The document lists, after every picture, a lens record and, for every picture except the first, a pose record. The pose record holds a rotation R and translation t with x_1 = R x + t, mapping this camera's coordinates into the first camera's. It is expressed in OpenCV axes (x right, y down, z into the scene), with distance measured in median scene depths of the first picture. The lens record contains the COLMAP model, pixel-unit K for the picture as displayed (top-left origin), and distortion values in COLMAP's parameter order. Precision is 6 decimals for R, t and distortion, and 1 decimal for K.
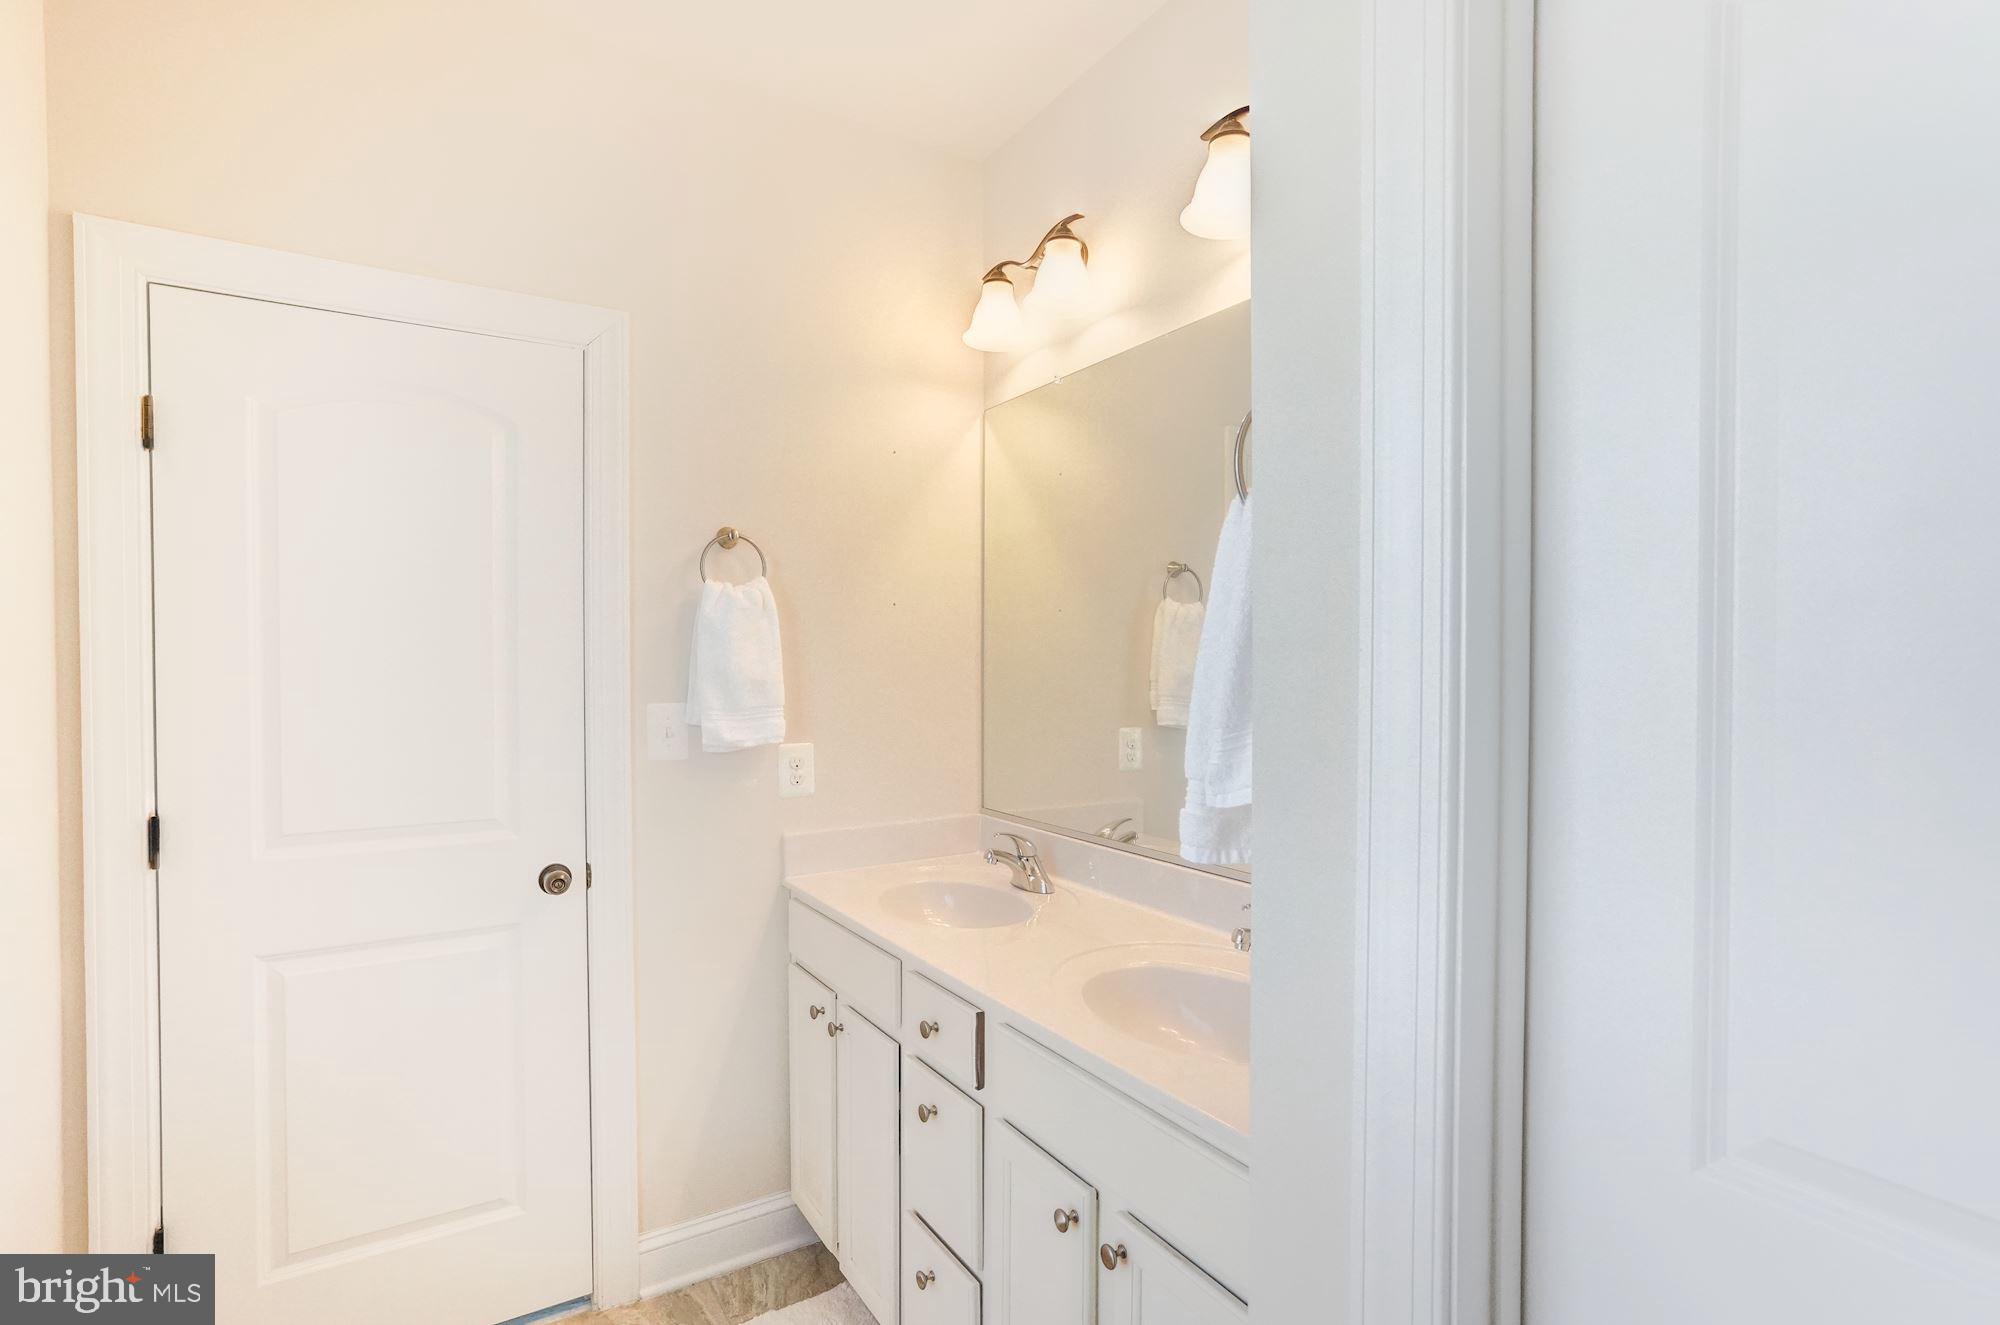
lens RADIAL K [[909.5, 0, 1000.0], [0, 909.5, 662.5], [0, 0, 1]] dist [-0.000768, 0.000784]
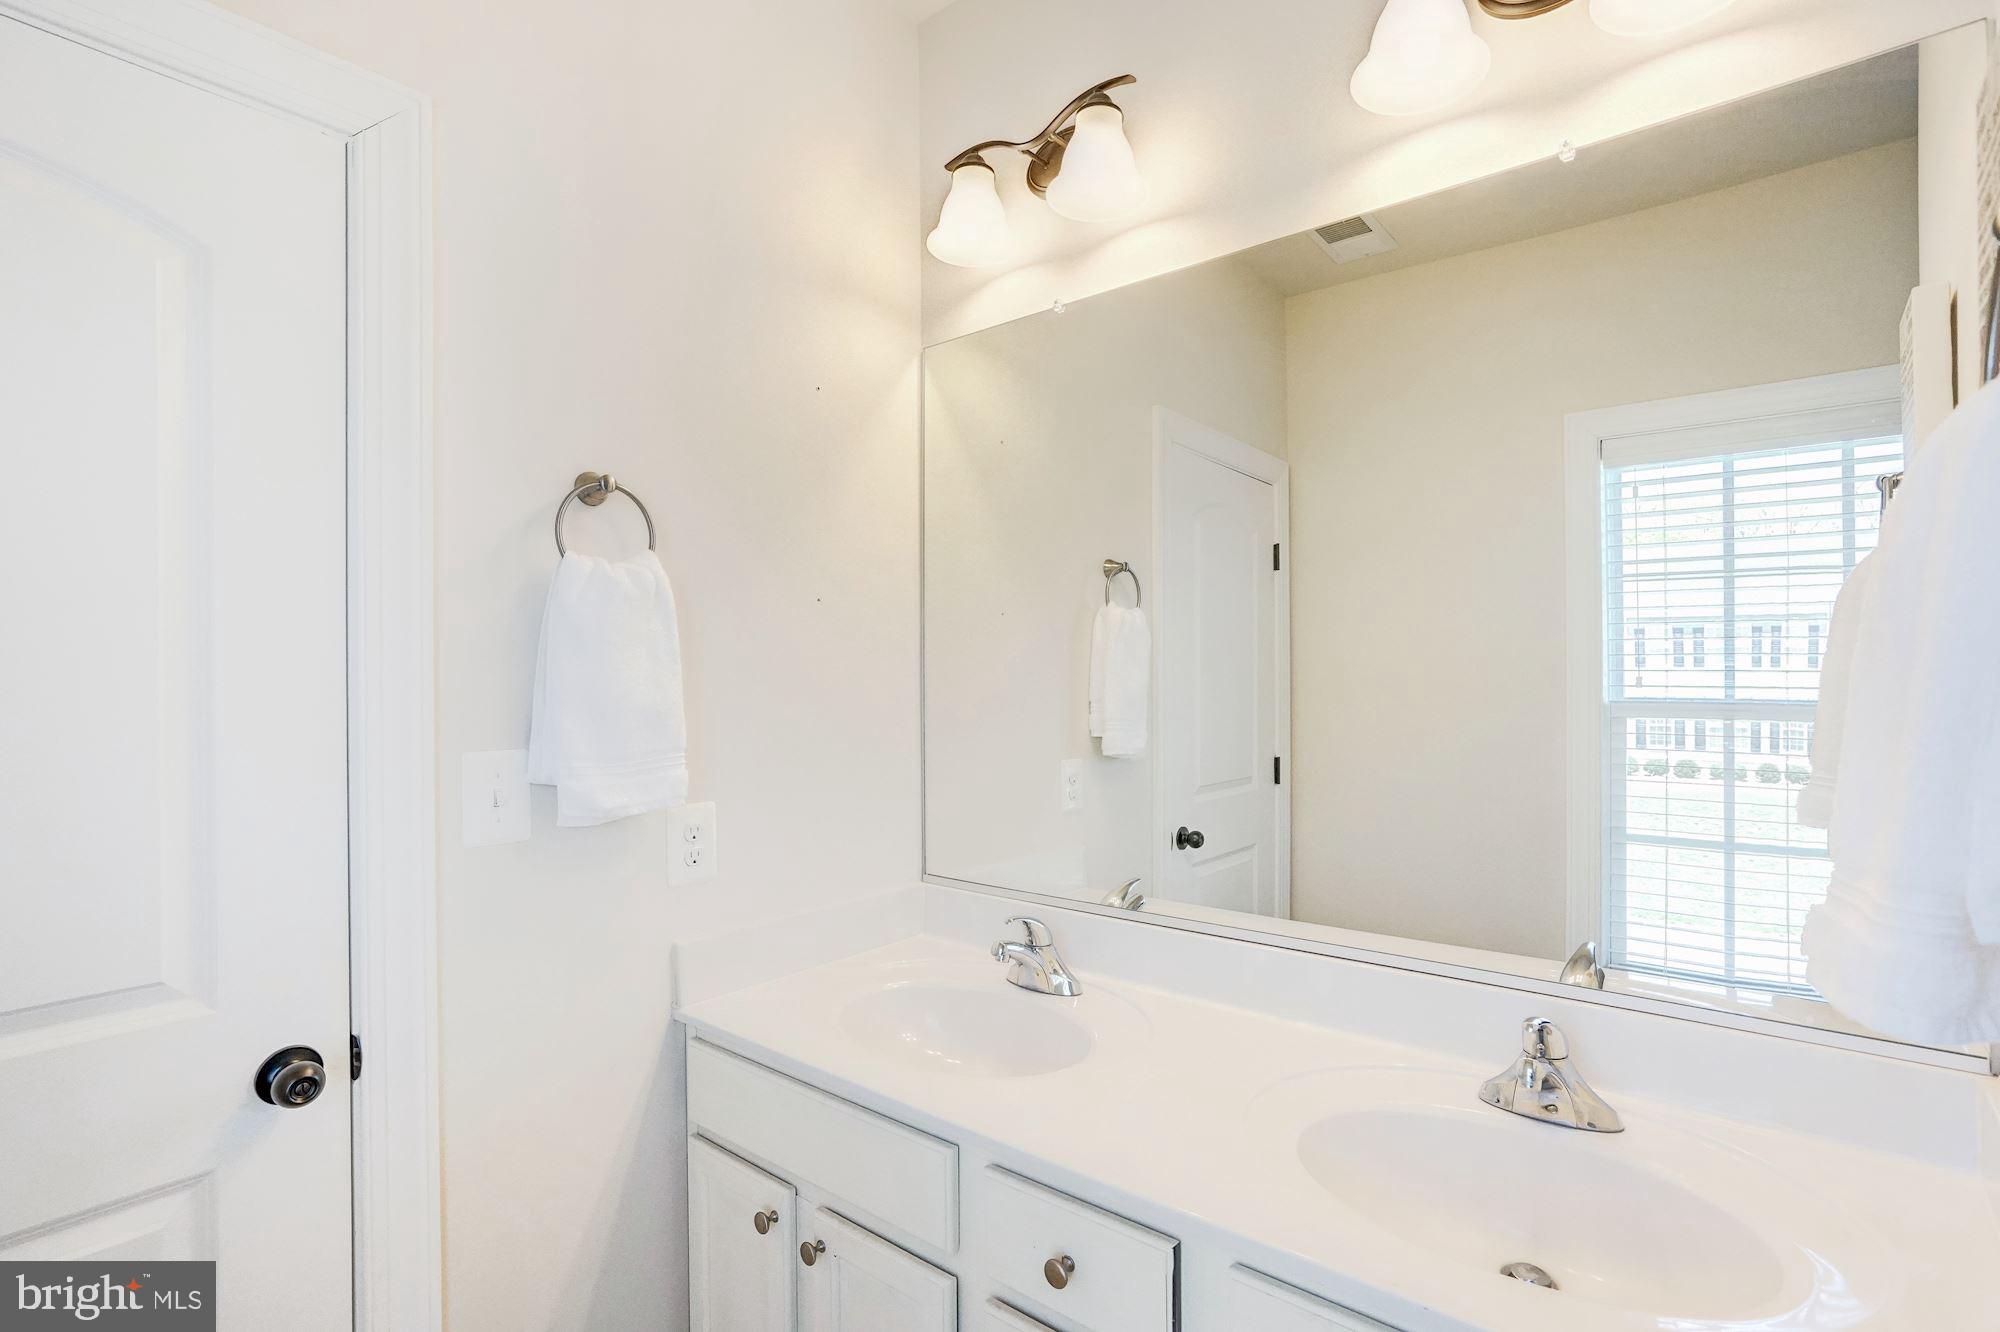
lens RADIAL K [[909.5, 0, 1000.0], [0, 909.5, 666.0], [0, 0, 1]] dist [-0.000768, 0.000784]
pose [[0.954523, -0.004696, 0.298100, -0.219023], [0.011308, 0.999727, -0.020461, 0.004328], [-0.297923, 0.022901, 0.954315, 0.305758]]
